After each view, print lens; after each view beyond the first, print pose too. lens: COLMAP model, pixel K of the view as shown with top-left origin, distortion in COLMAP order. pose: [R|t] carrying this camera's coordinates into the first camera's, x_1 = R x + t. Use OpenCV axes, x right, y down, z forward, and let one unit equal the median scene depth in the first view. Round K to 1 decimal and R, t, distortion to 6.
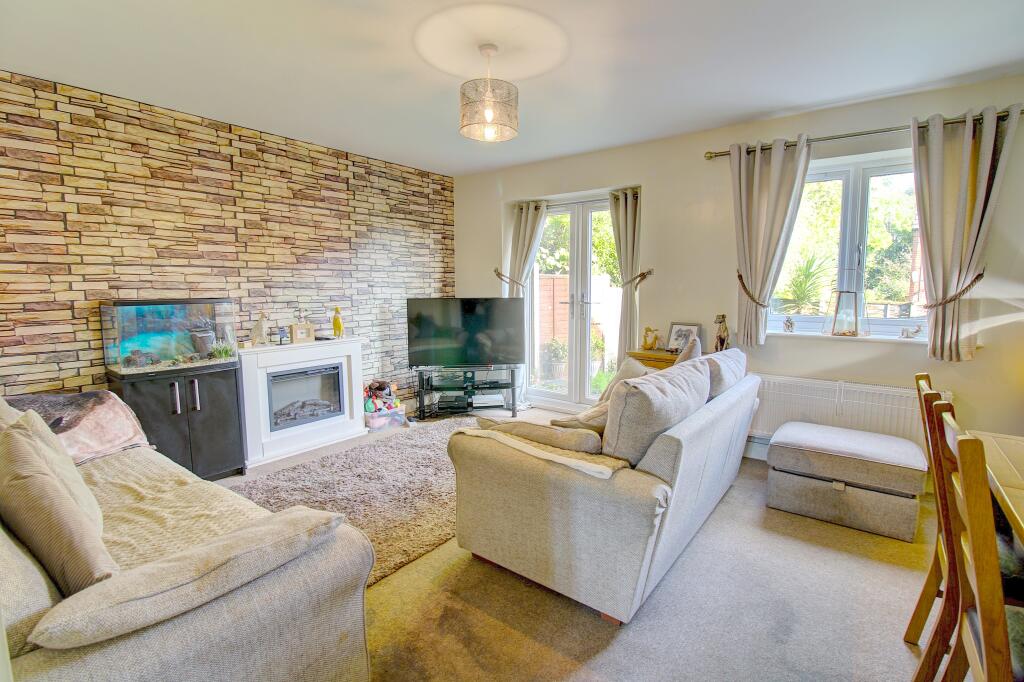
lens RADIAL K [[476.5, 0, 515.5], [0, 476.5, 333.8], [0, 0, 1]] dist [-0.009165, -0.006502]
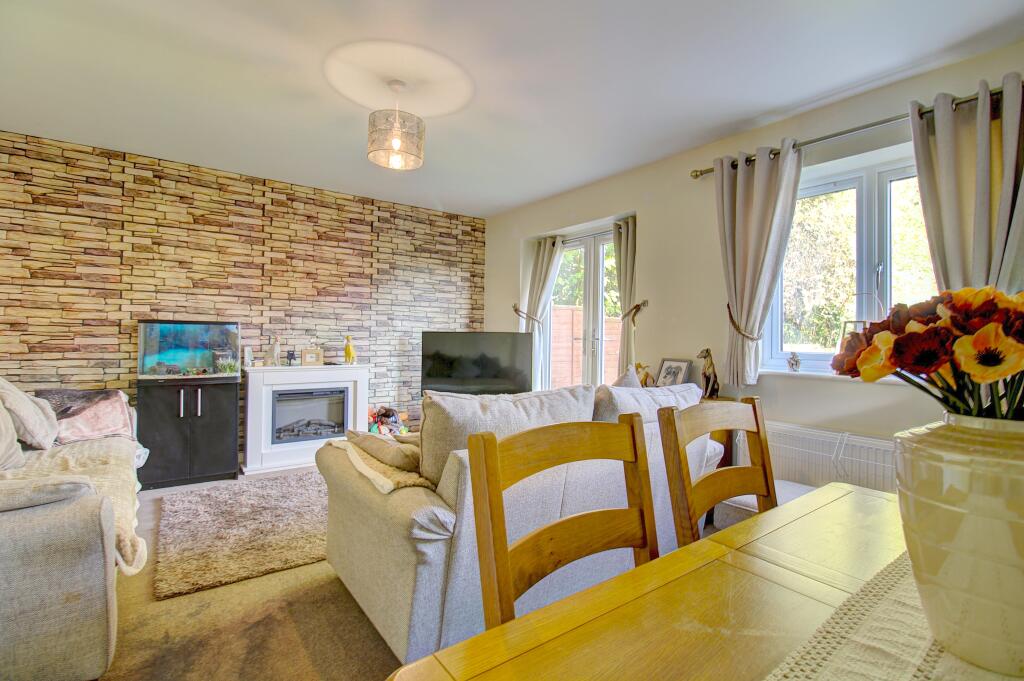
lens RADIAL K [[476.5, 0, 515.9], [0, 476.5, 332.7], [0, 0, 1]] dist [-0.009165, -0.006502]
pose [[0.960757, 0.016185, -0.276920, 0.364241], [-0.047231, 0.993264, -0.105811, 0.042110], [0.273342, 0.114738, 0.955049, 0.077705]]
